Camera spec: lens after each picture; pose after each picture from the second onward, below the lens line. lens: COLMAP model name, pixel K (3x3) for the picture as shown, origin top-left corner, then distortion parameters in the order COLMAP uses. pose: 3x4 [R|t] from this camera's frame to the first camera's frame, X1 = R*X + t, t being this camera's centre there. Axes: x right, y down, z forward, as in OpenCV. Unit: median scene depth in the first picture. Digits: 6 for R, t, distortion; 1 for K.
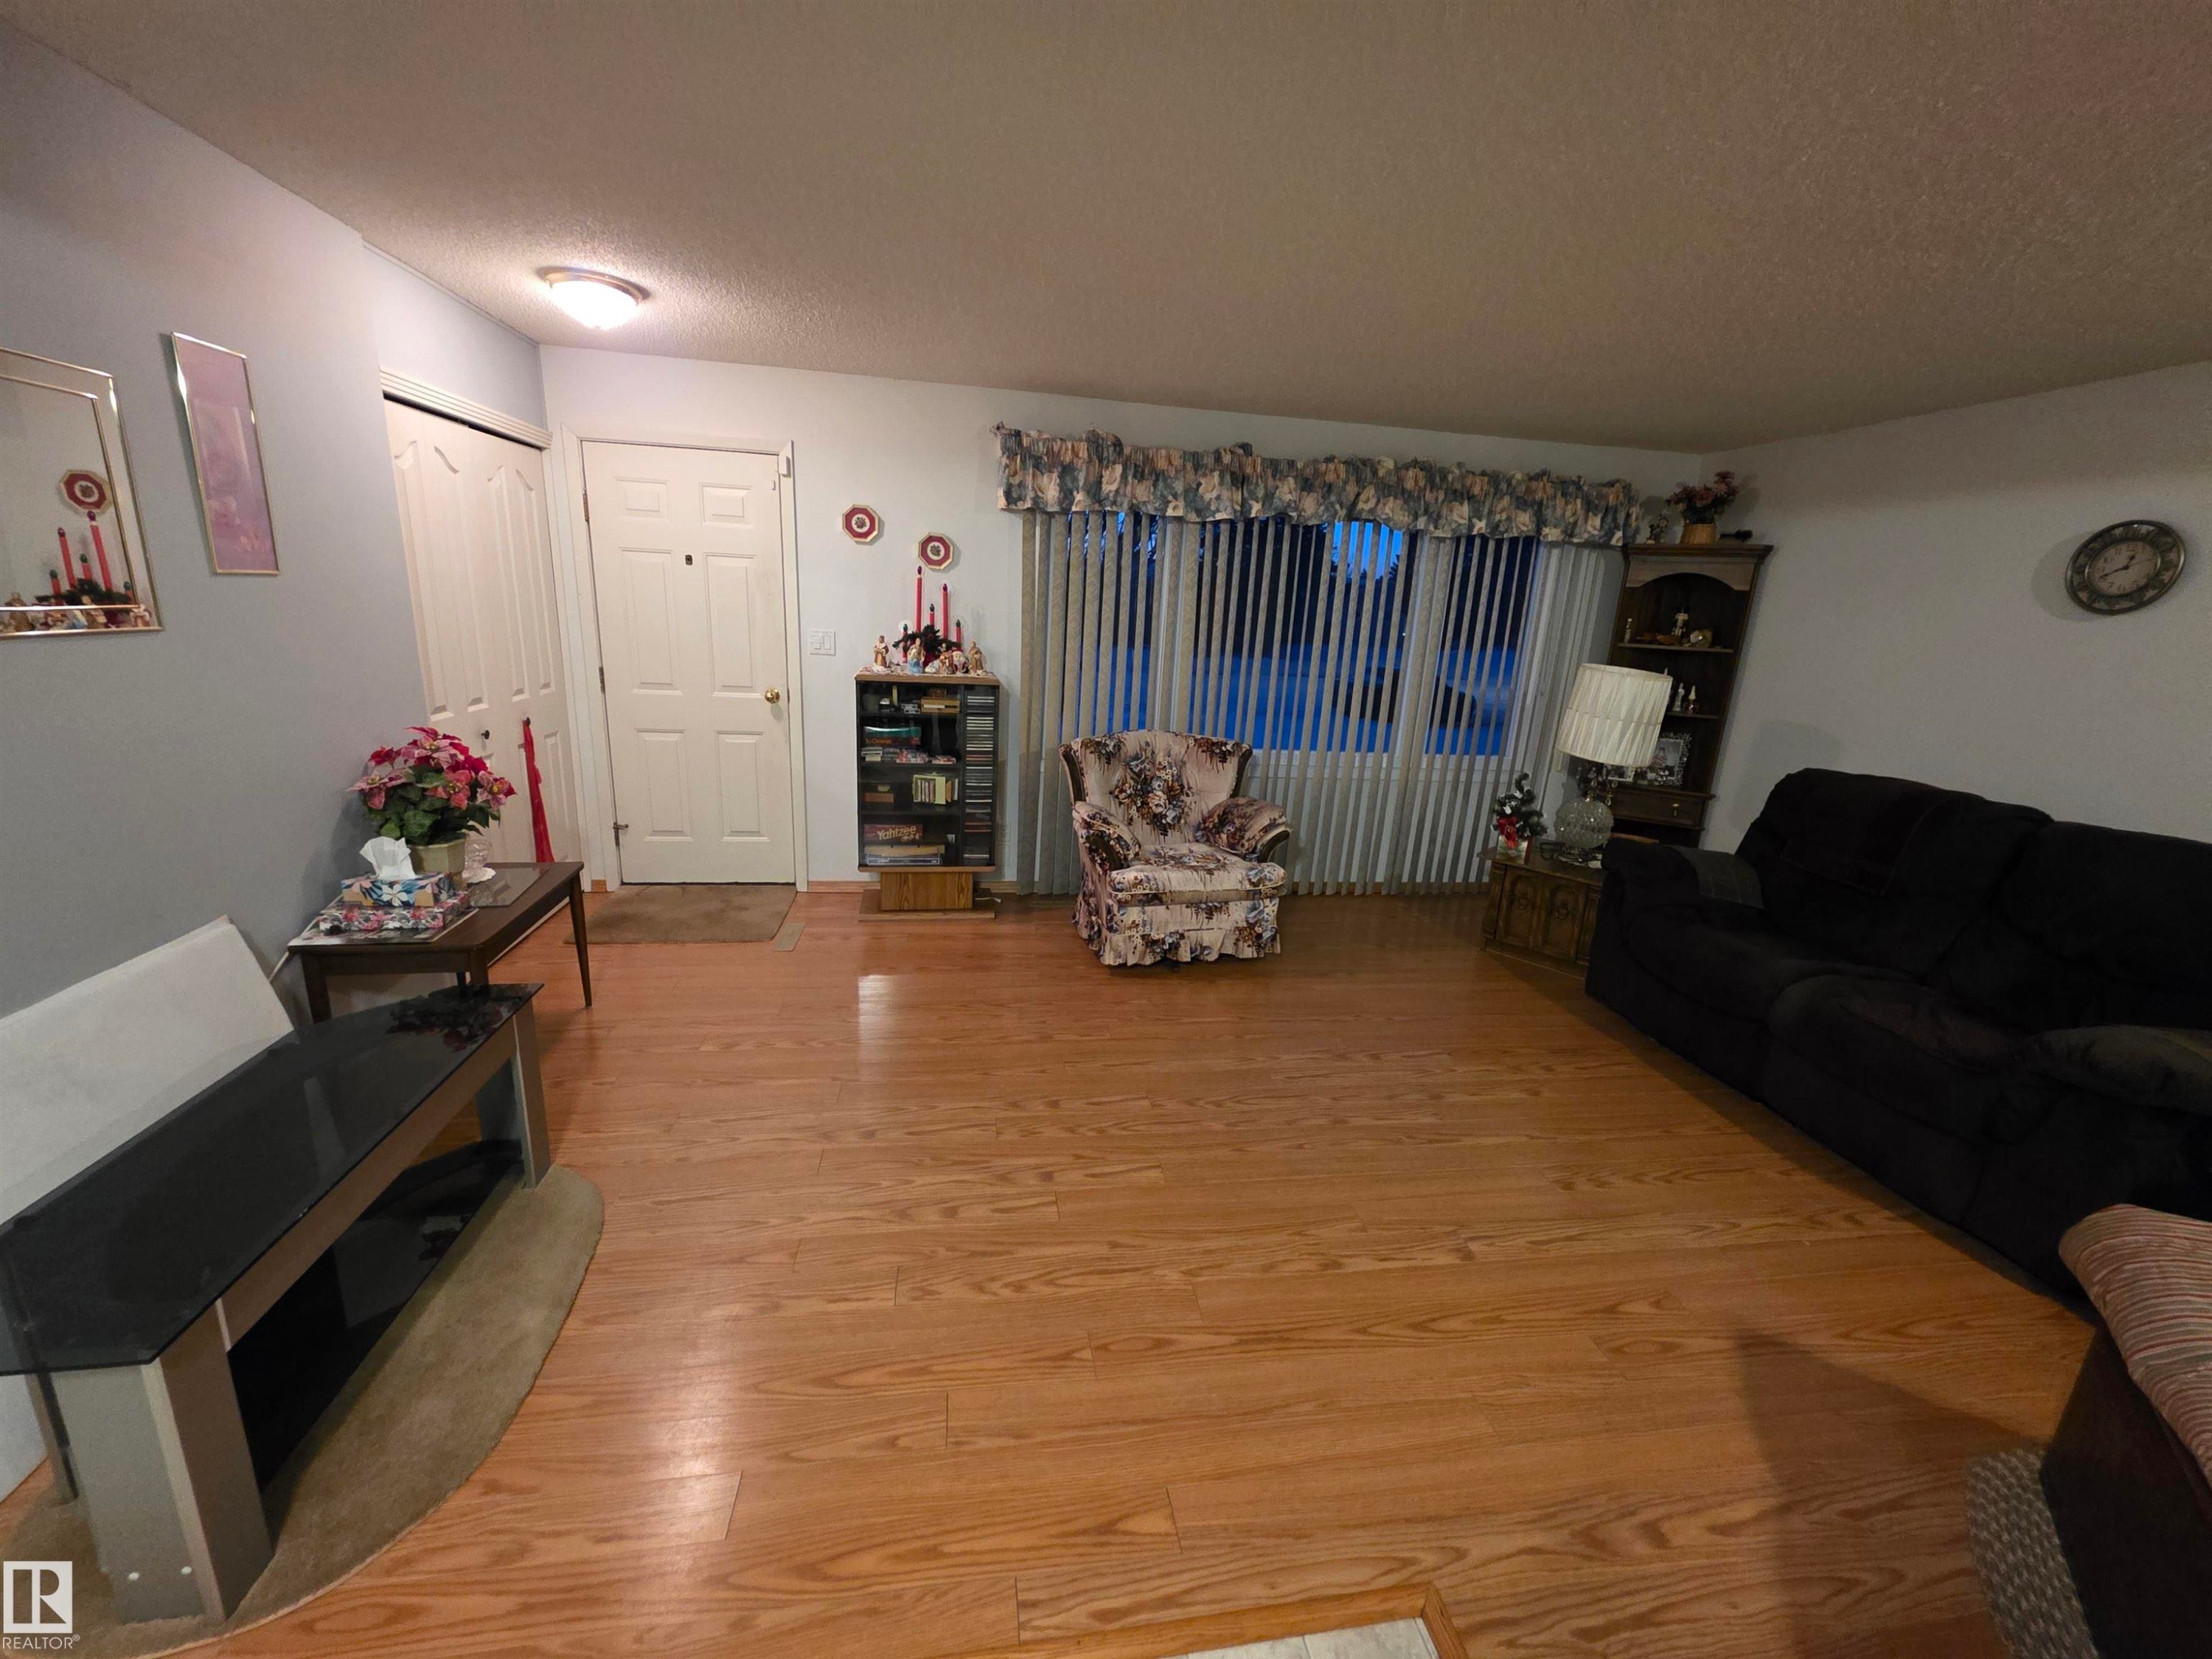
lens RADIAL K [[879.1, 0, 1111.3], [0, 879.1, 825.3], [0, 0, 1]] dist [0.002208, -0.000325]
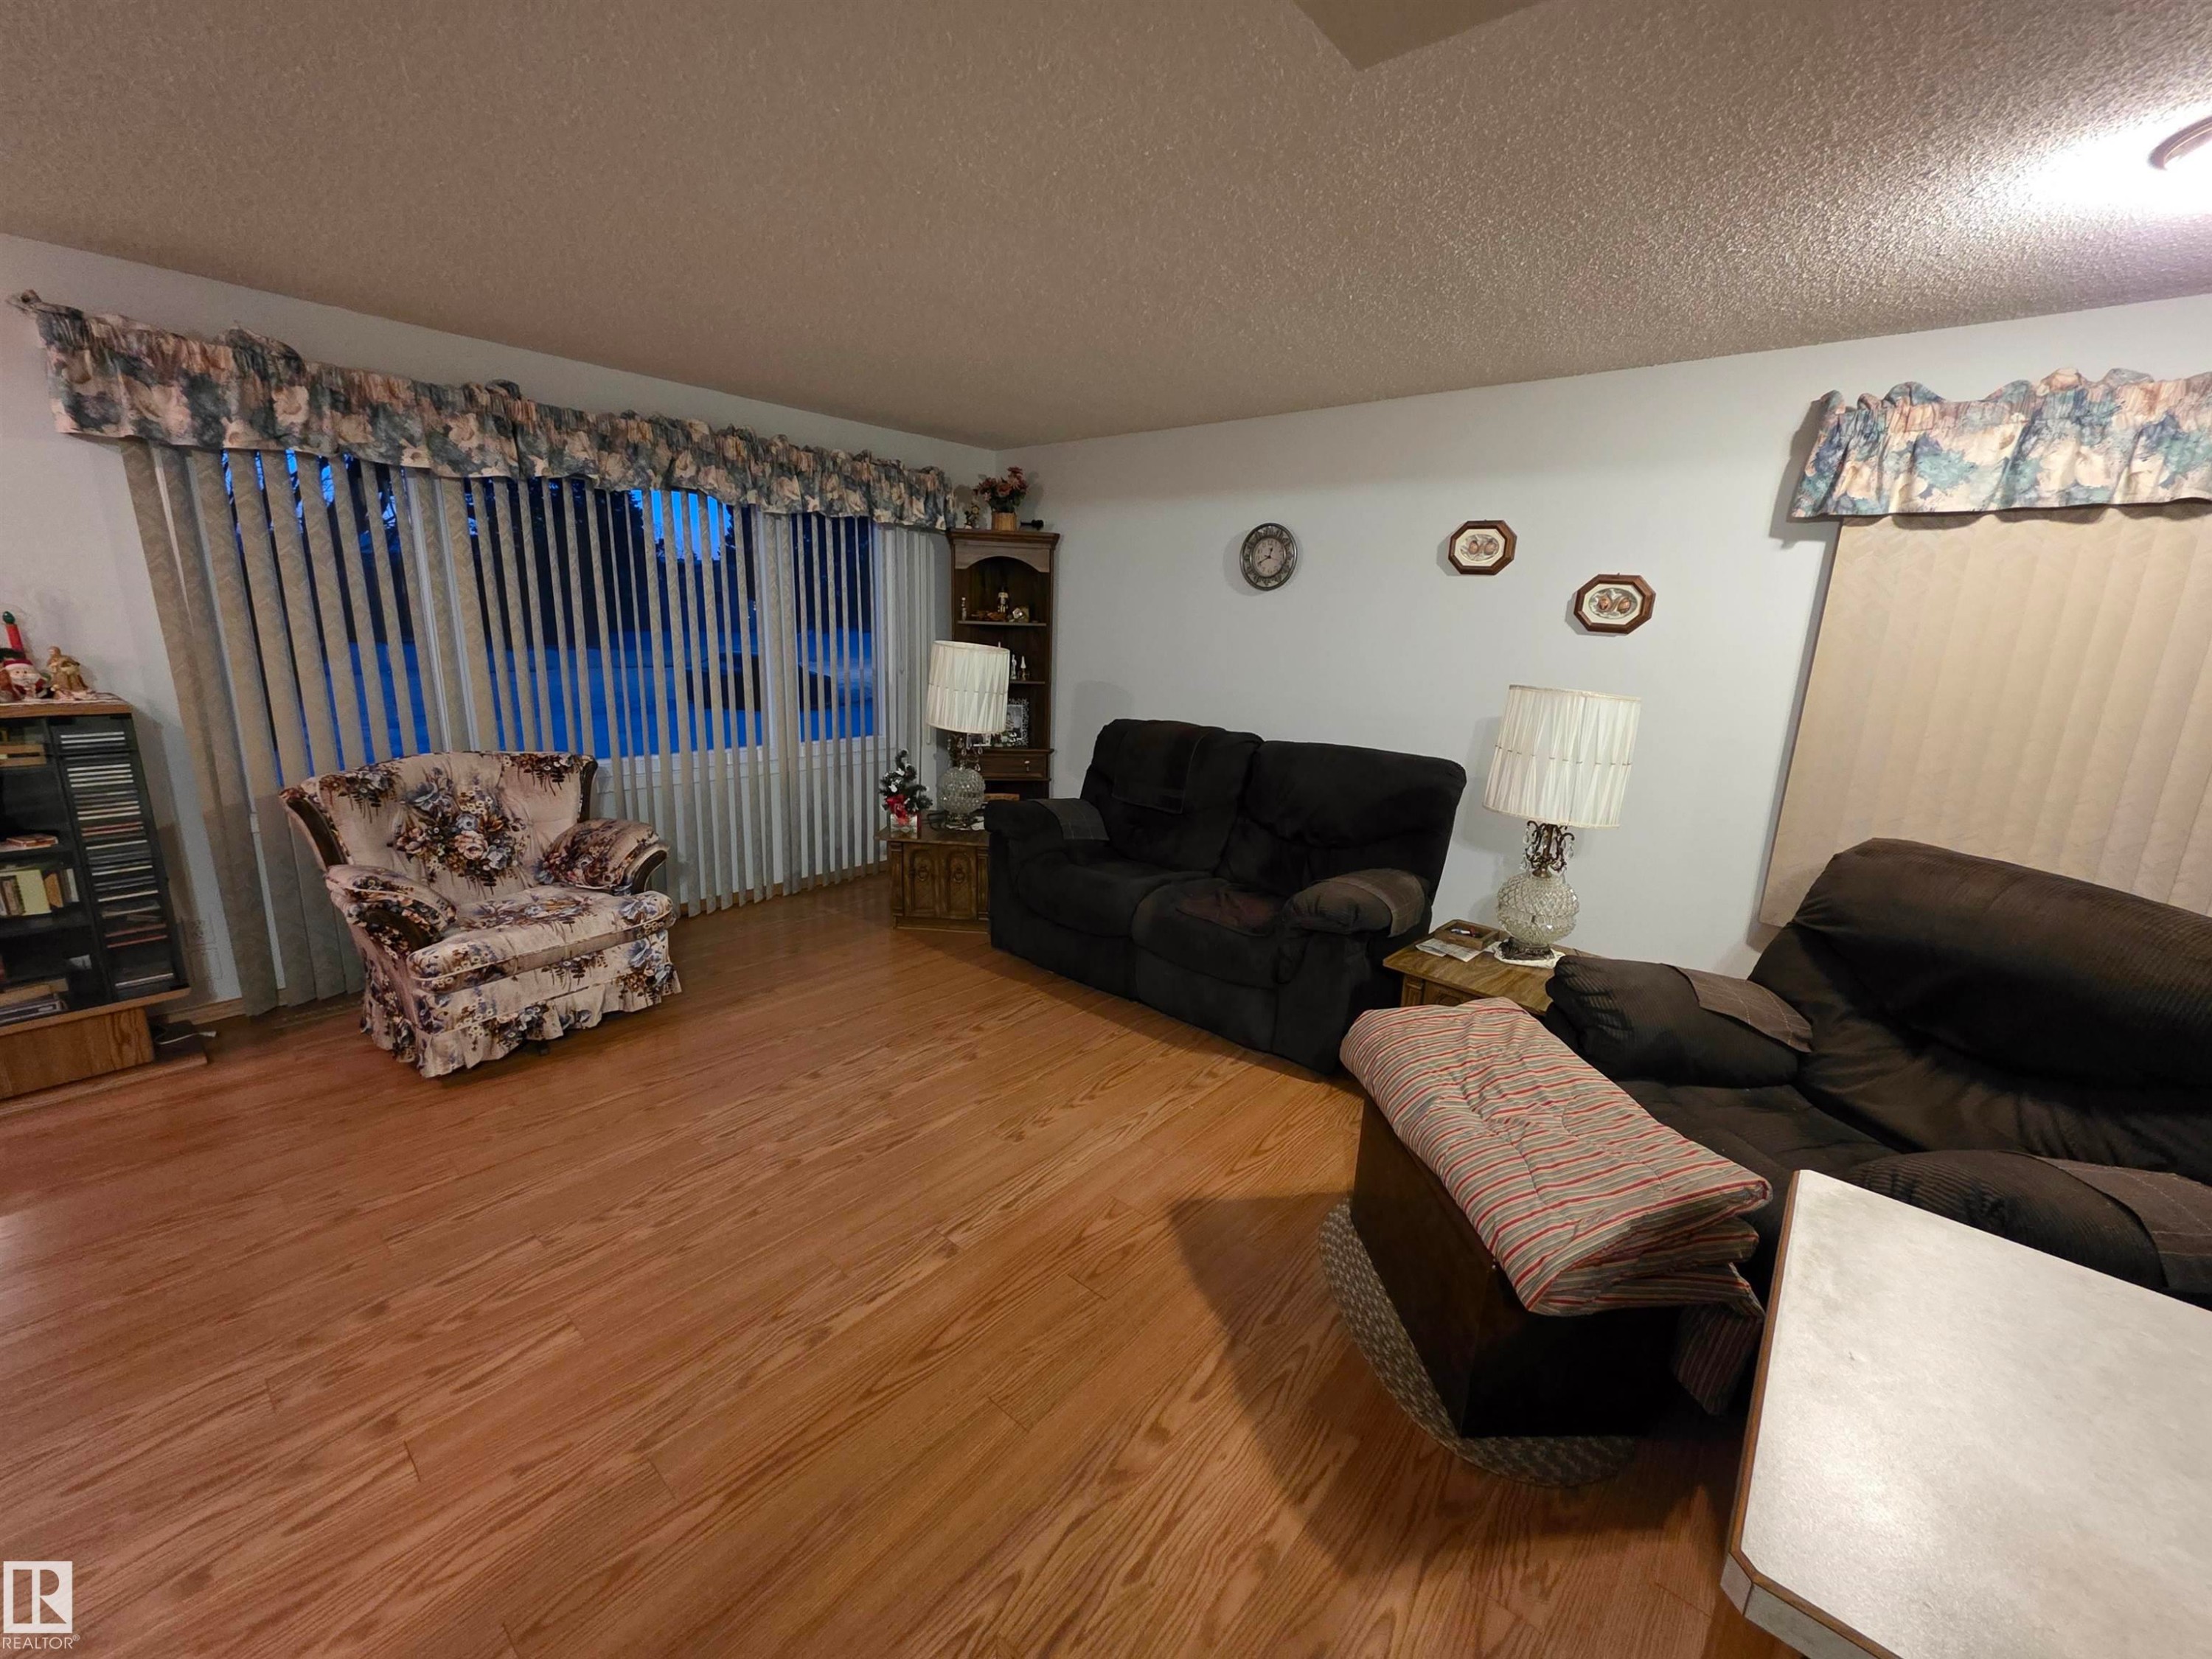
lens RADIAL K [[879.1, 0, 1111.3], [0, 879.1, 825.3], [0, 0, 1]] dist [0.002208, -0.000325]
pose [[0.766553, -0.171999, 0.618719, 0.008989], [0.160306, 0.984214, 0.074995, -0.011402], [-0.621851, 0.041696, 0.782025, 0.053539]]
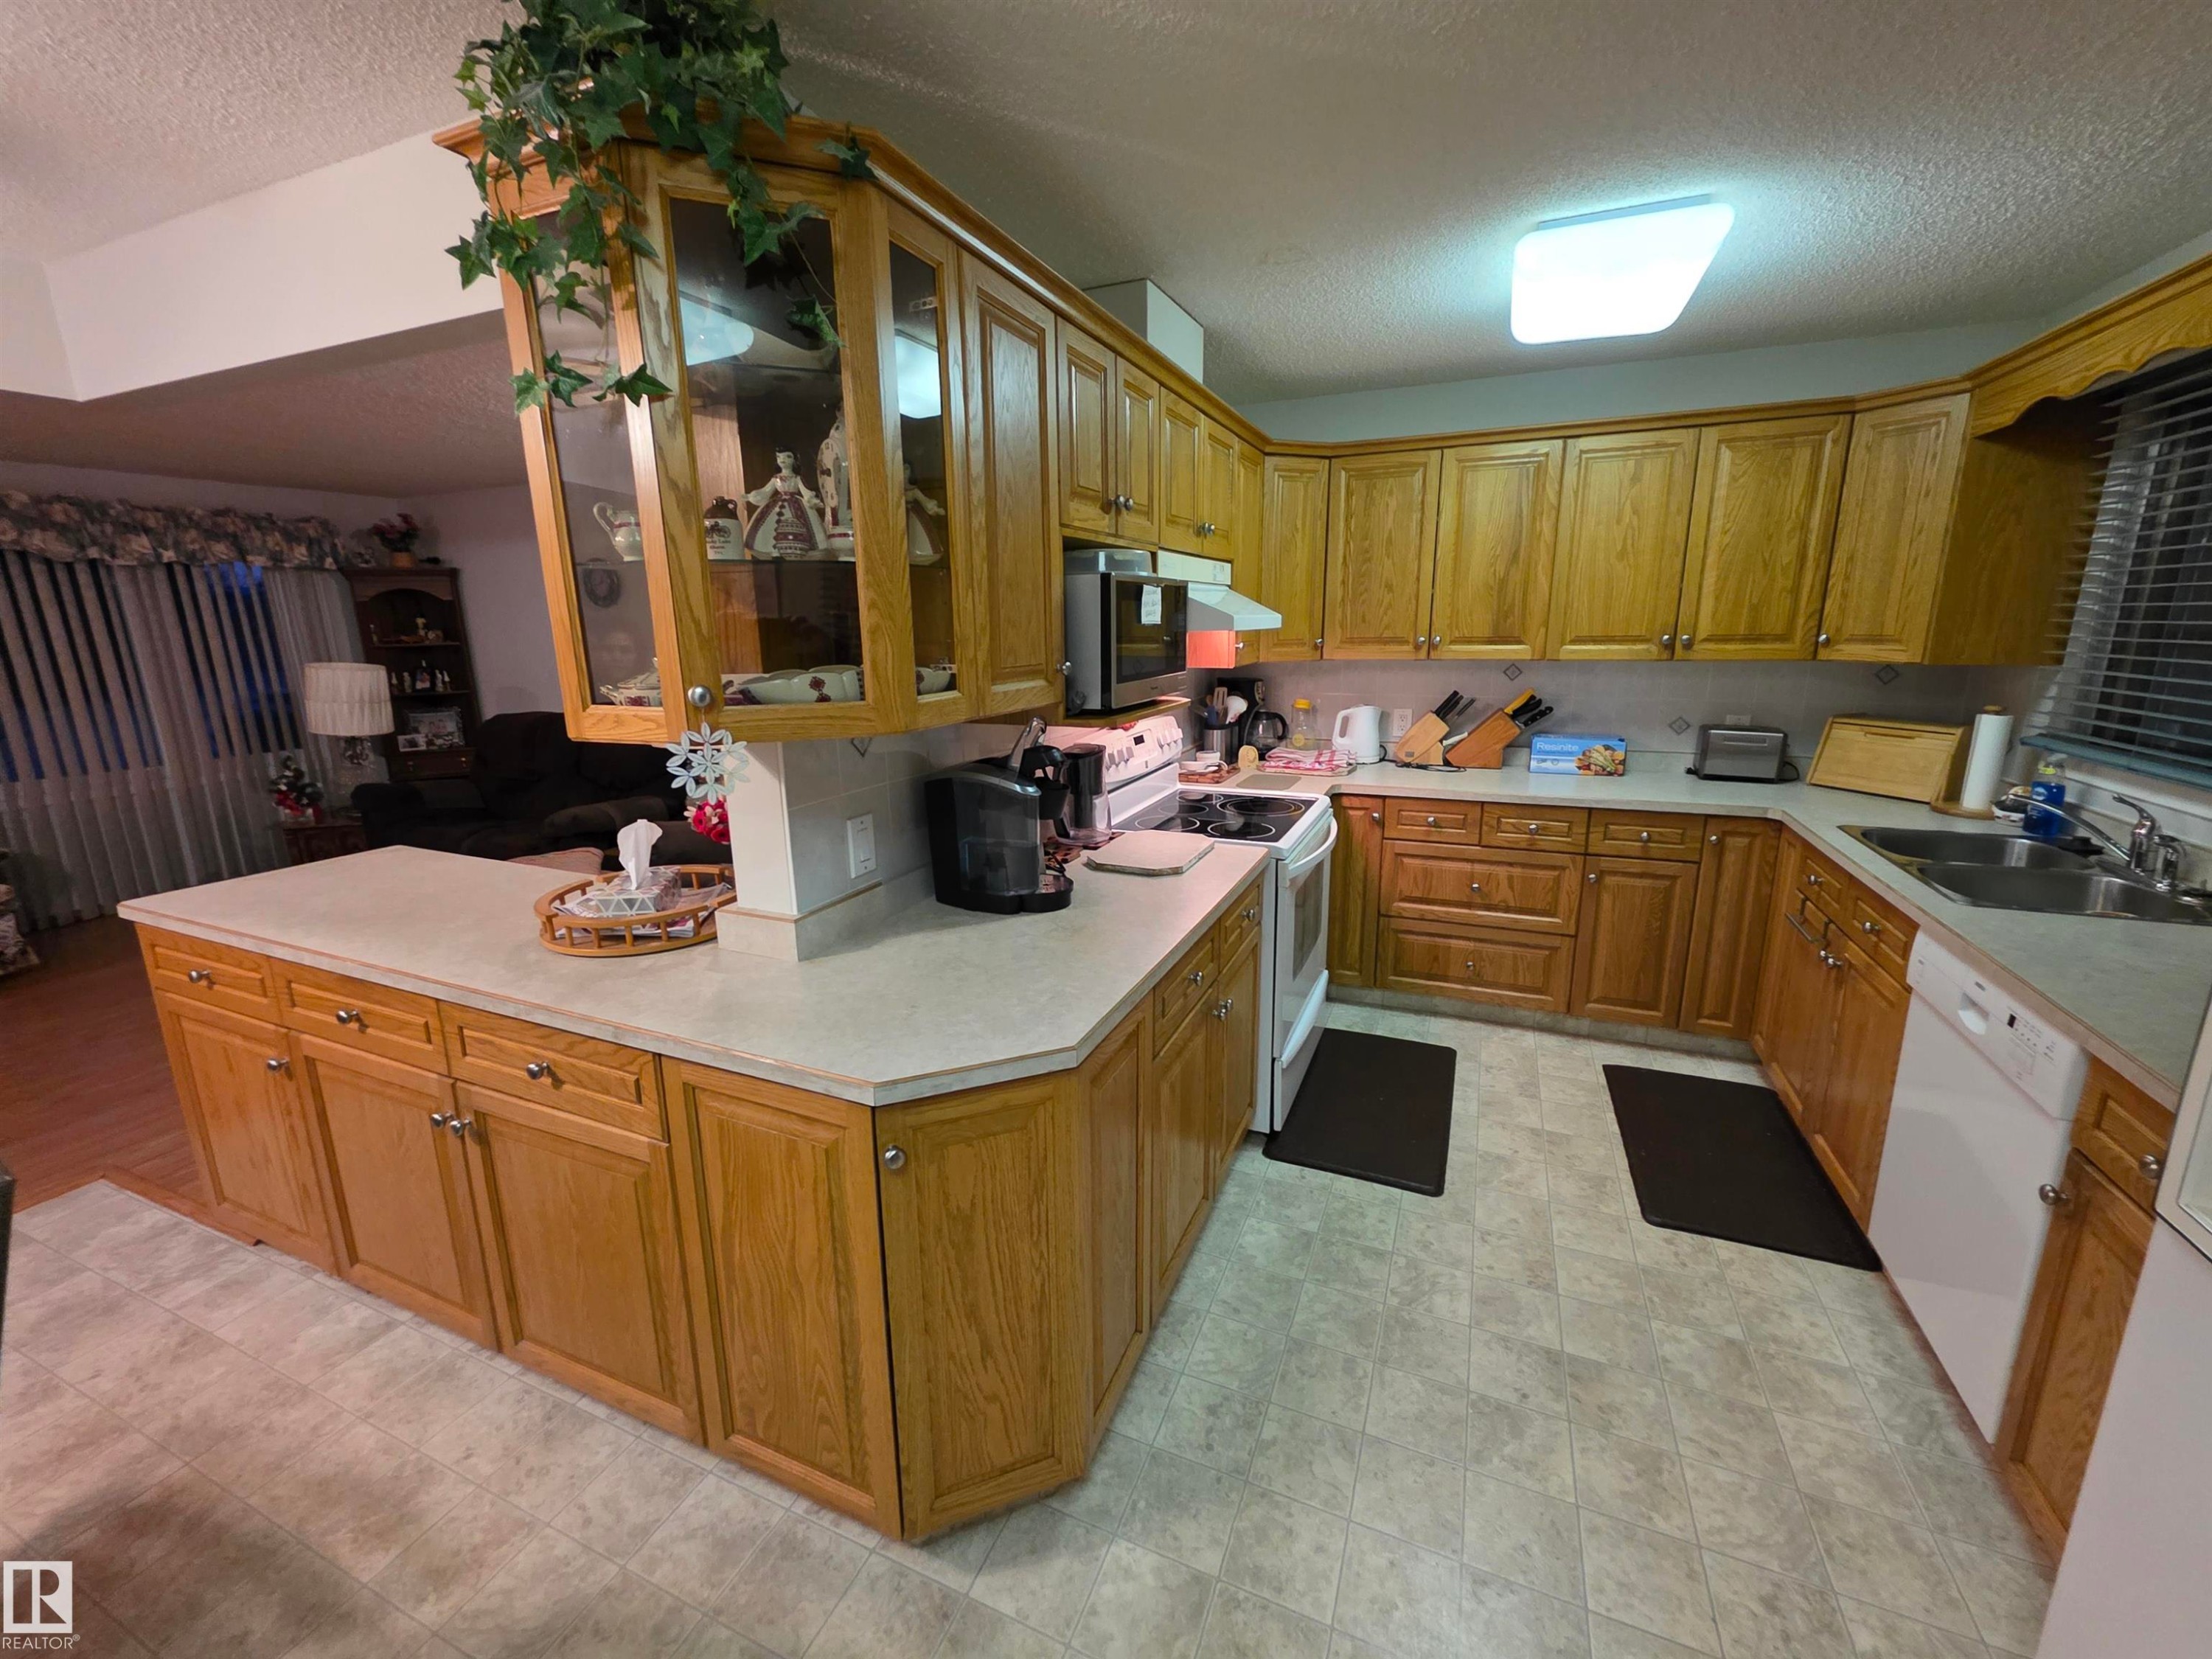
lens RADIAL K [[880.3, 0, 1101.2], [0, 880.3, 825.8], [0, 0, 1]] dist [0.003600, -0.000625]
pose [[0.541784, -0.256253, 0.800503, 0.070749], [0.254208, 0.957746, 0.134541, 0.160154], [-0.801155, 0.130602, 0.584033, -0.634544]]
